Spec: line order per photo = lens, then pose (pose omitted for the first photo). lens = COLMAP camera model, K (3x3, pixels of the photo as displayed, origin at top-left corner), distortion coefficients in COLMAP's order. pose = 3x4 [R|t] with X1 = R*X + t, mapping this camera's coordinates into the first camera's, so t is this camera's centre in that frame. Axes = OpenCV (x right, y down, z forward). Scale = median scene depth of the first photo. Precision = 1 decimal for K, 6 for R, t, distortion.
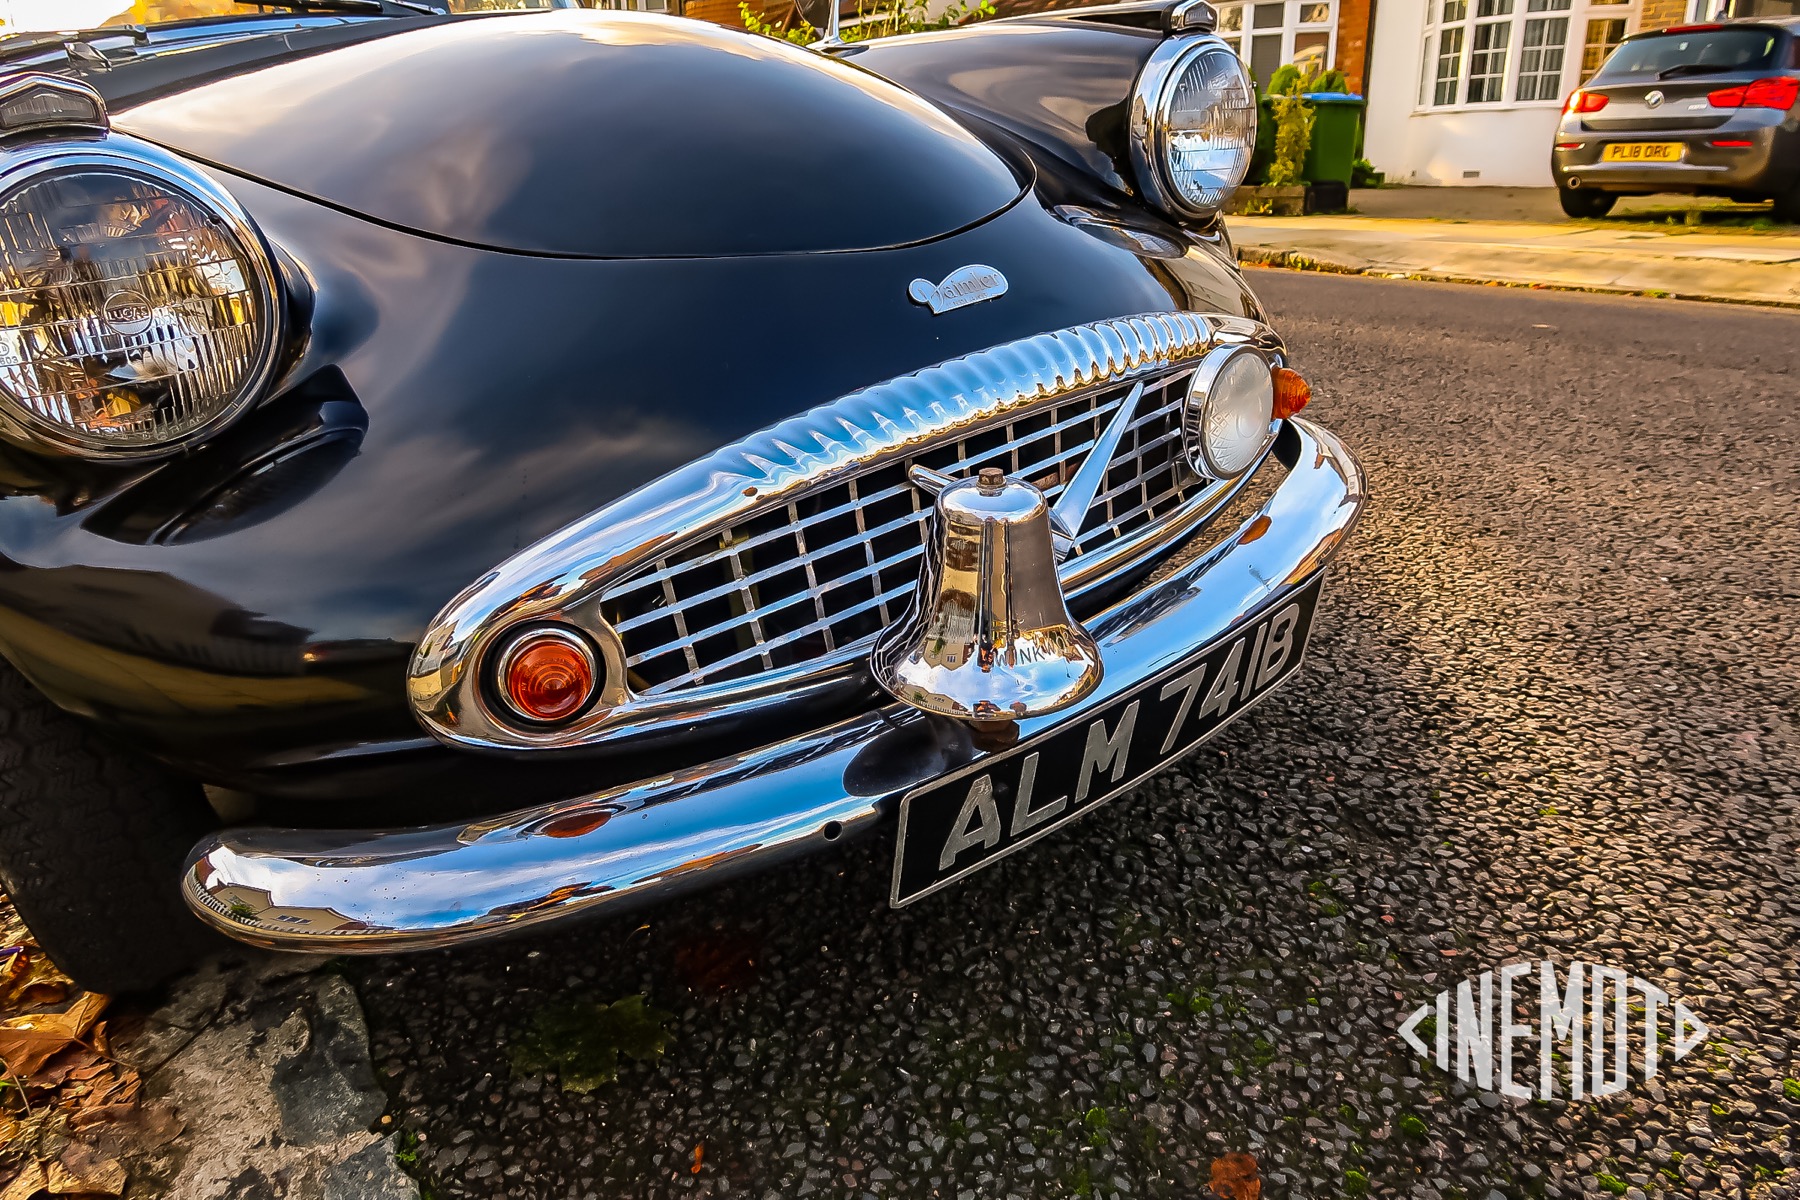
lens RADIAL K [[1238.0, 0, 900.0], [0, 1238.0, 600.0], [0, 0, 1]] dist [-0.027689, 0.009950]
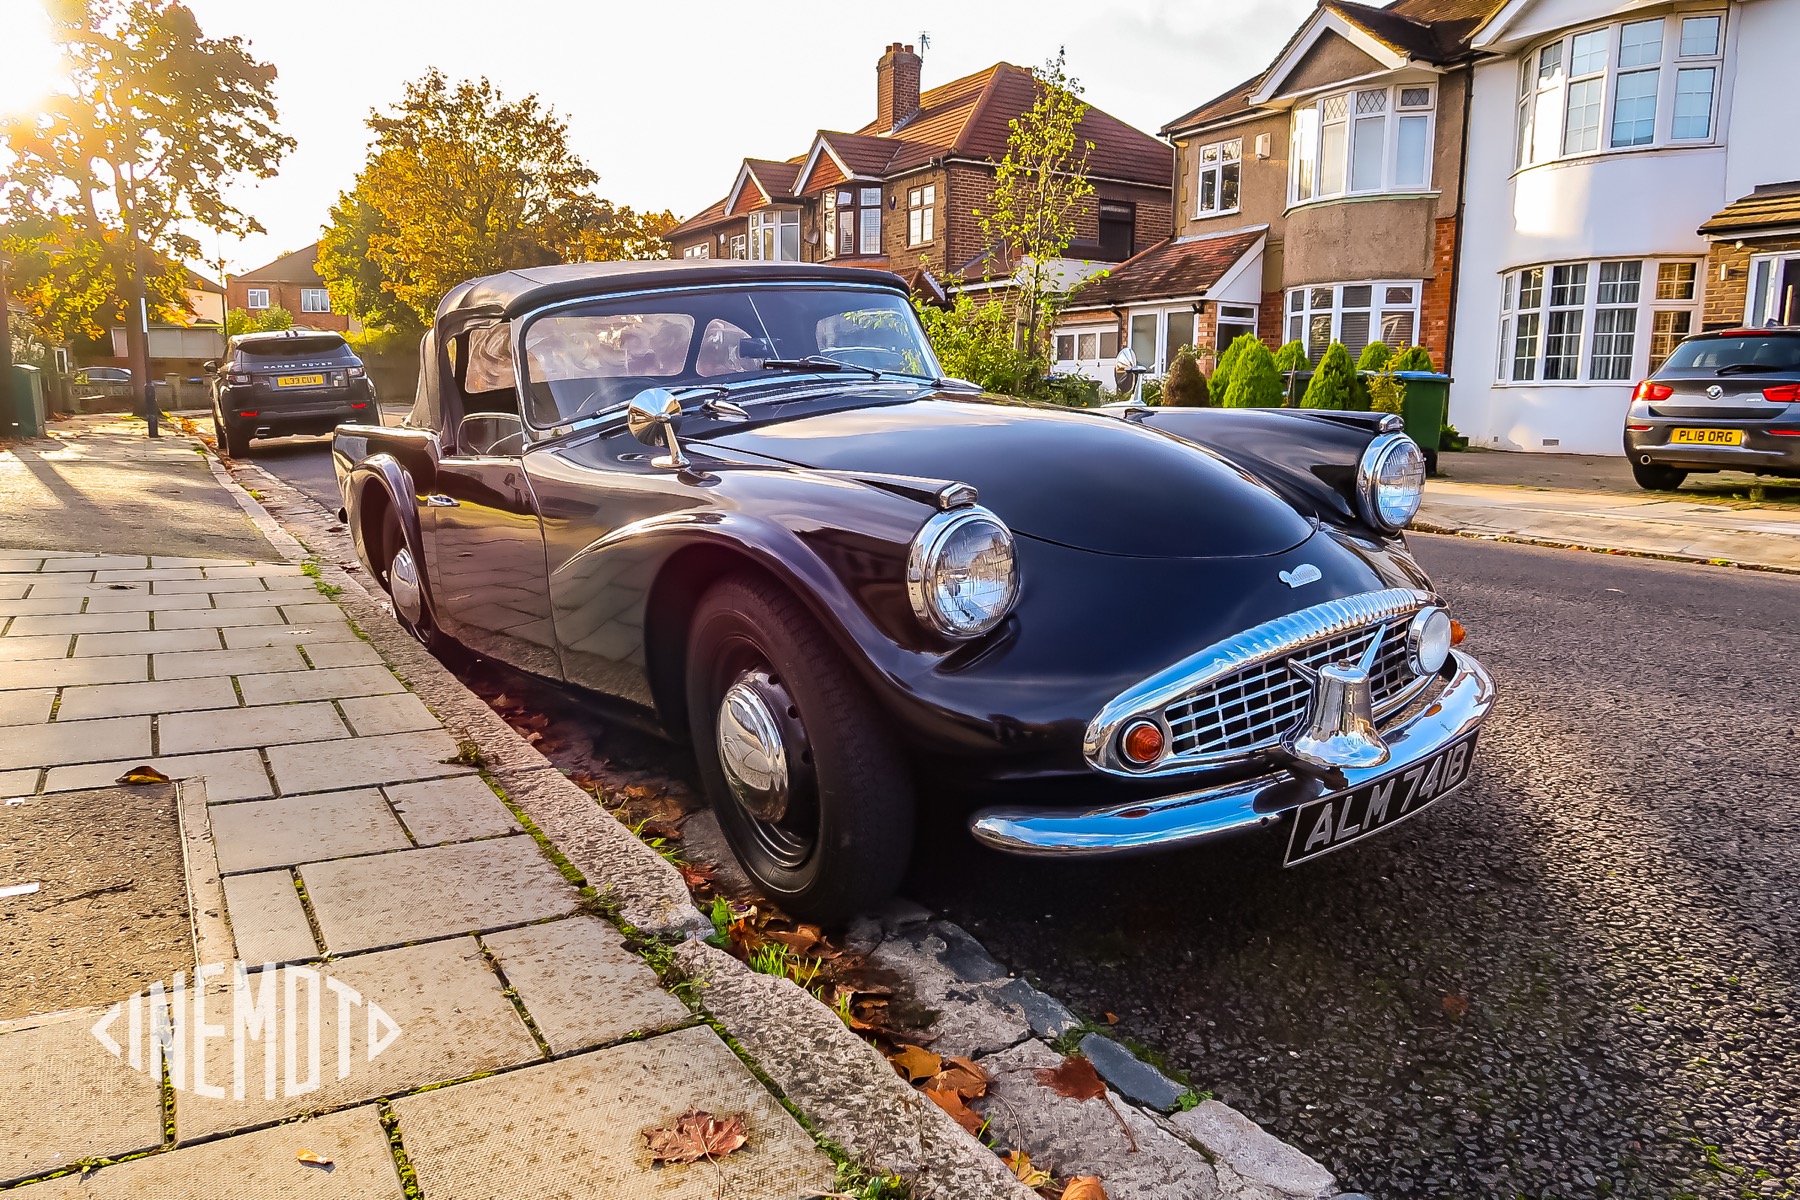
lens RADIAL K [[1238.0, 0, 900.0], [0, 1238.0, 600.0], [0, 0, 1]] dist [-0.027689, 0.009950]
pose [[0.997109, 0.041710, -0.063510, -0.394211], [-0.052440, 0.982638, -0.177968, 0.153663], [0.054984, 0.180784, 0.981985, -0.855729]]
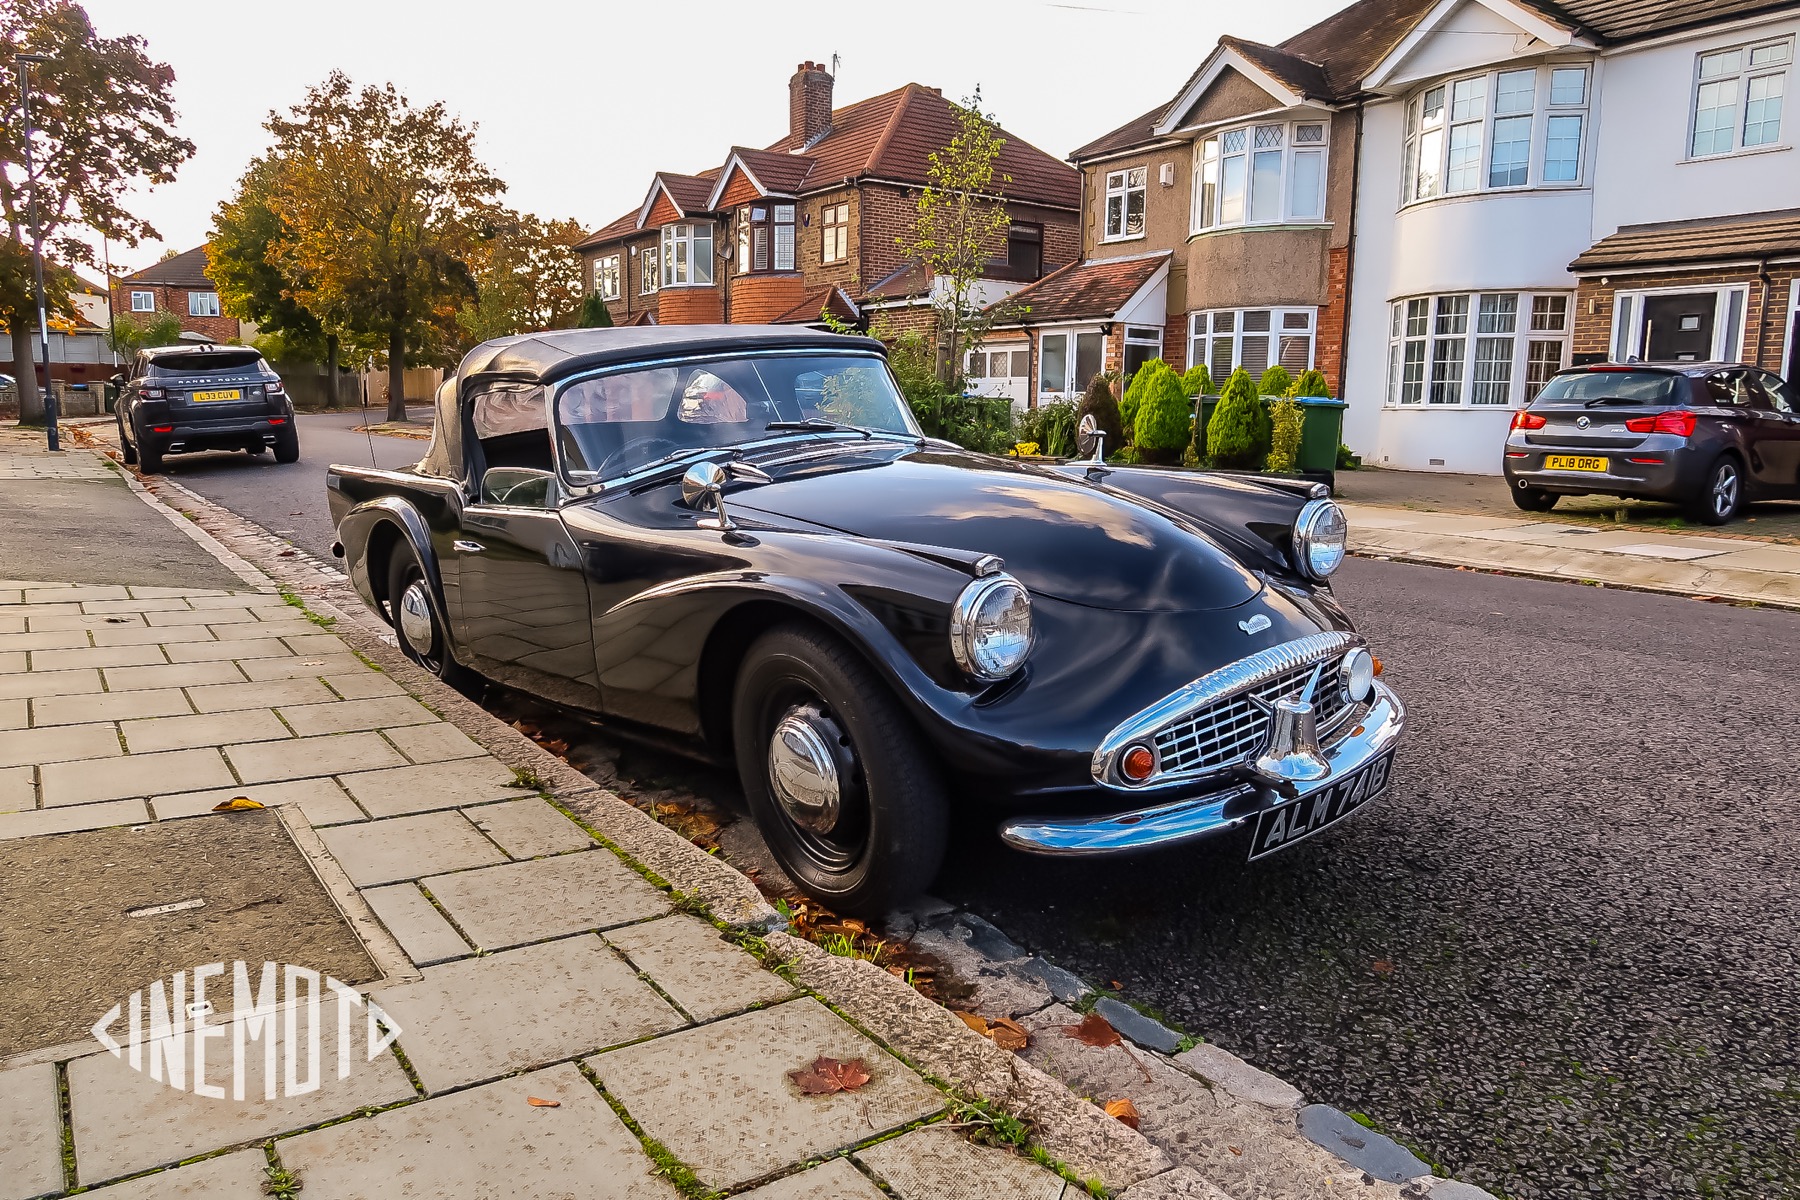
lens RADIAL K [[1238.0, 0, 900.0], [0, 1238.0, 600.0], [0, 0, 1]] dist [-0.027689, 0.009950]
pose [[0.999256, 0.036351, 0.012881, -0.580299], [-0.033287, 0.981620, -0.187918, 0.161640], [-0.019476, 0.187350, 0.982100, -1.207728]]
